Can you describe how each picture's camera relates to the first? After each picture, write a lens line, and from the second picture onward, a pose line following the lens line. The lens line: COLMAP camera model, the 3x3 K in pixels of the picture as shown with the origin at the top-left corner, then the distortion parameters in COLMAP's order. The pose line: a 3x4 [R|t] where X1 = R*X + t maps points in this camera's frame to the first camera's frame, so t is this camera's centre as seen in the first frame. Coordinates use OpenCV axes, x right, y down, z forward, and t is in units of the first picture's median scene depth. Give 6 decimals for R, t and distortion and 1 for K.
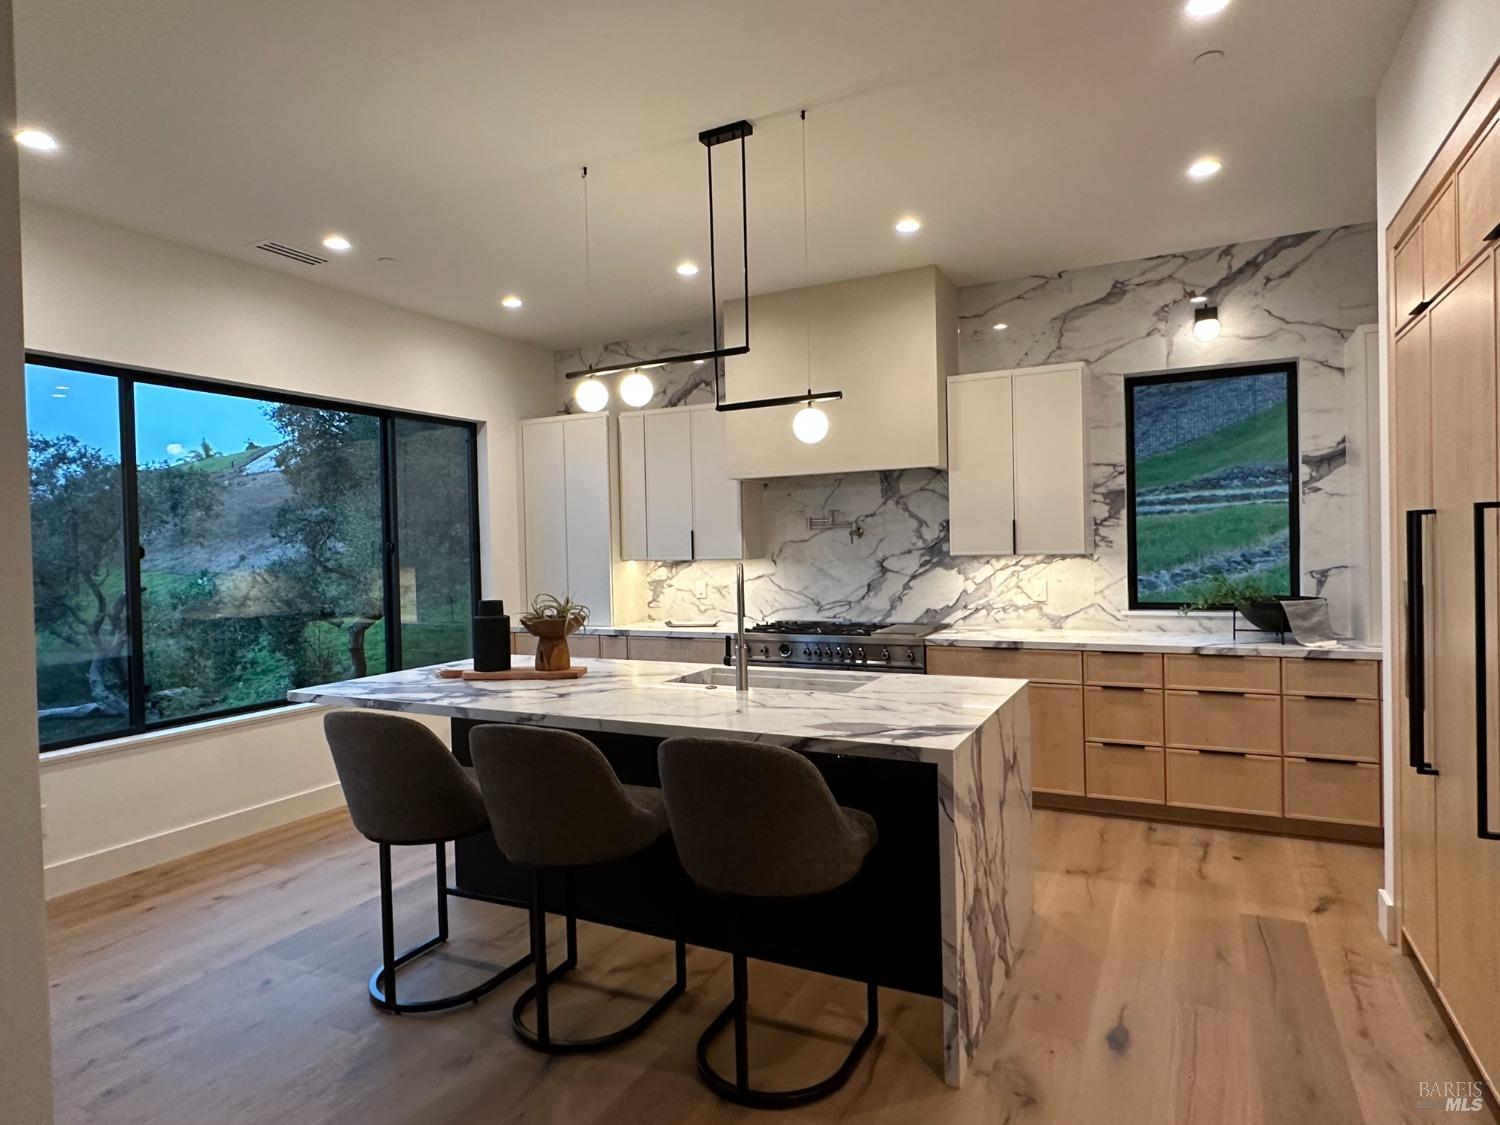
lens RADIAL K [[866.7, 0, 750.0], [0, 866.7, 562.5], [0, 0, 1]] dist [0.002289, 0.000227]
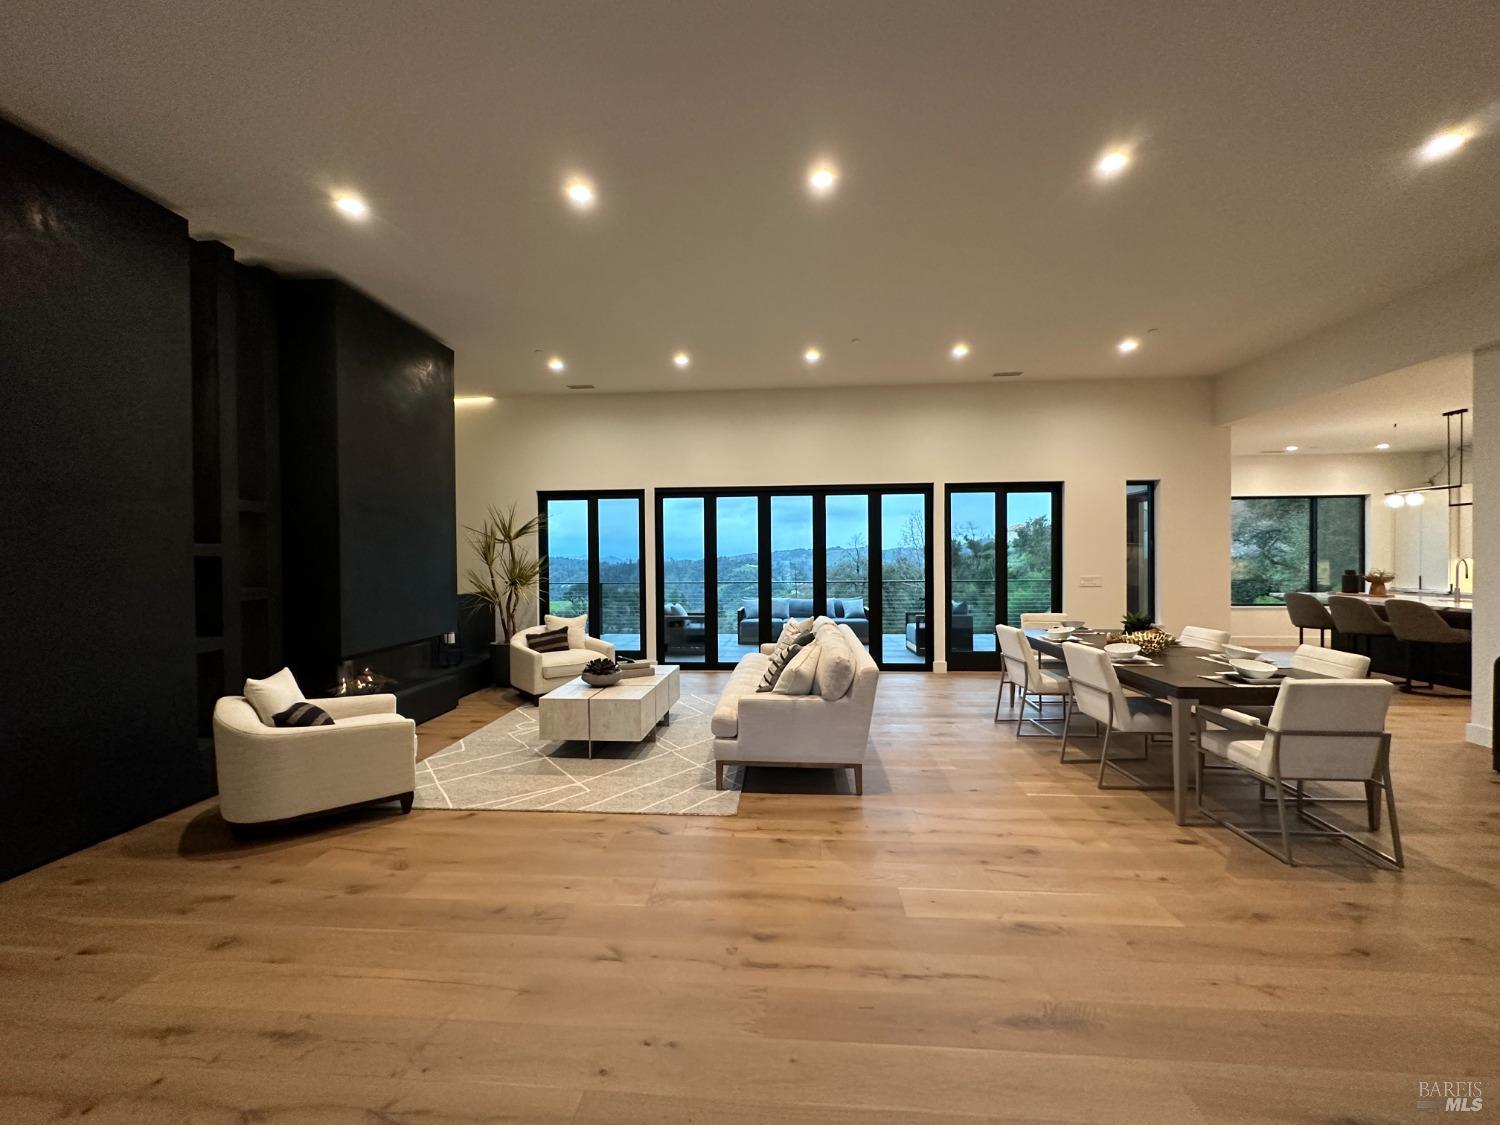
lens RADIAL K [[591.5, 0, 750.0], [0, 591.5, 562.5], [0, 0, 1]] dist [-0.013699, 0.000137]
pose [[0.381490, 0.026574, -0.923991, 0.112034], [-0.016342, 0.999624, 0.022002, 0.000980], [0.924229, 0.006706, 0.381781, -0.245939]]
